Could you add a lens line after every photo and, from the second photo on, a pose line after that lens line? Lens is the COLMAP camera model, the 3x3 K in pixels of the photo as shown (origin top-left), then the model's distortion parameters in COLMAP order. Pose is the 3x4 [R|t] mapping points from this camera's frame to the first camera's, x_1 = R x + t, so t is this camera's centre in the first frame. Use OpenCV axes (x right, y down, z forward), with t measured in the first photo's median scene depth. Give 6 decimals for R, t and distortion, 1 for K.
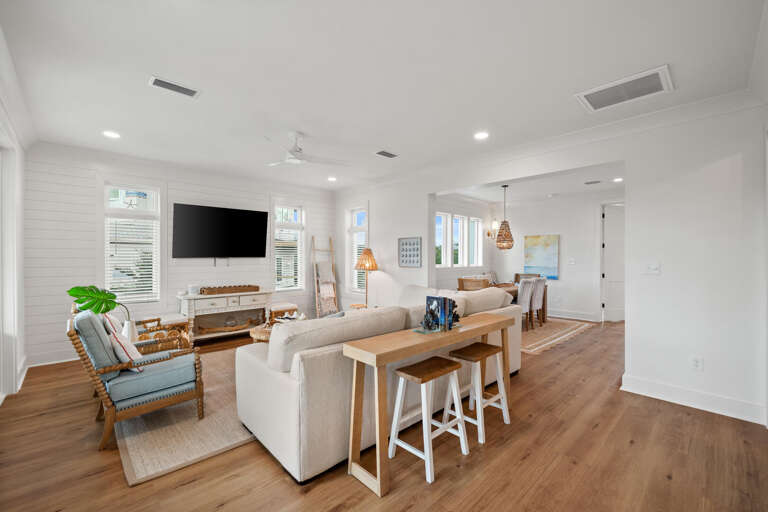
lens RADIAL K [[318.2, 0, 384.0], [0, 318.2, 256.0], [0, 0, 1]] dist [-0.000909, -0.000109]
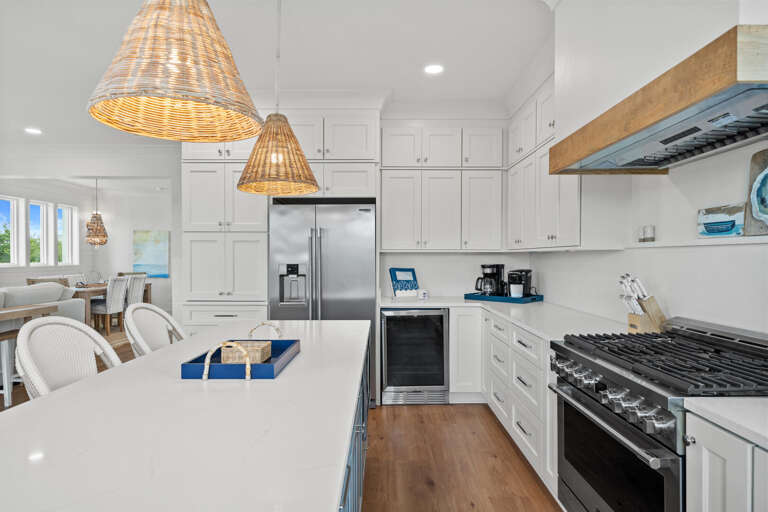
lens RADIAL K [[440.0, 0, 384.4], [0, 440.0, 262.4], [0, 0, 1]] dist [0.000423, 0.000064]
pose [[0.681332, -0.010596, 0.731898, 0.032114], [-0.003710, 0.999832, 0.017929, 0.003185], [-0.731965, -0.014931, 0.681178, -0.596170]]
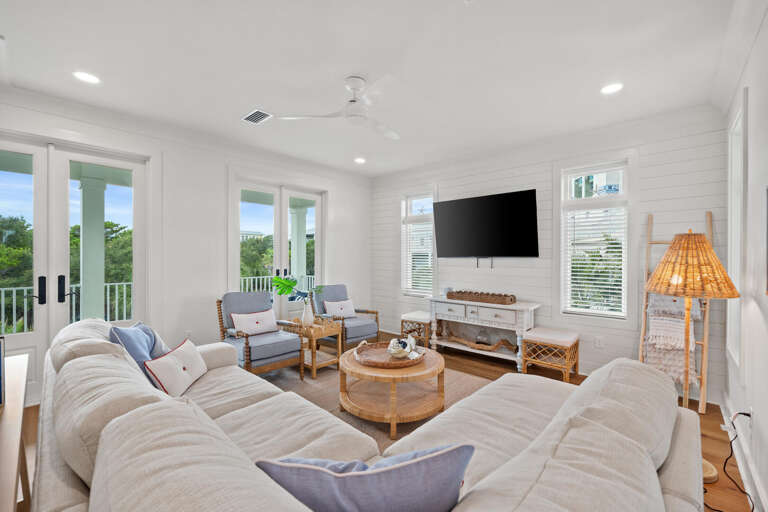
lens RADIAL K [[318.2, 0, 384.0], [0, 318.2, 256.0], [0, 0, 1]] dist [-0.000909, -0.000109]
pose [[0.065590, -0.005230, -0.997833, 0.341294], [-0.002445, 0.999982, -0.005402, 0.008043], [0.997844, 0.002794, 0.065576, 0.798354]]
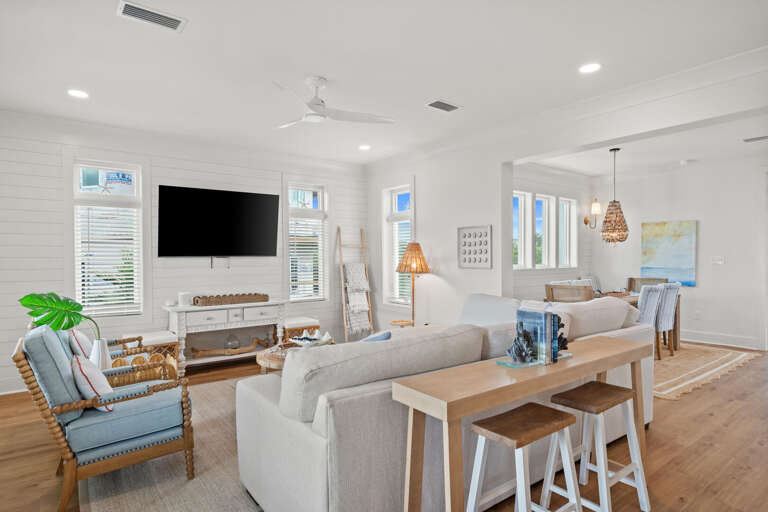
lens RADIAL K [[420.6, 0, 383.4], [0, 420.6, 258.6], [0, 0, 1]] dist [0.002008, 0.000116]
pose [[0.994017, -0.006491, -0.109032, -0.021835], [0.007091, 0.999962, 0.005122, 0.008557], [0.108995, -0.005864, 0.994025, 0.062968]]
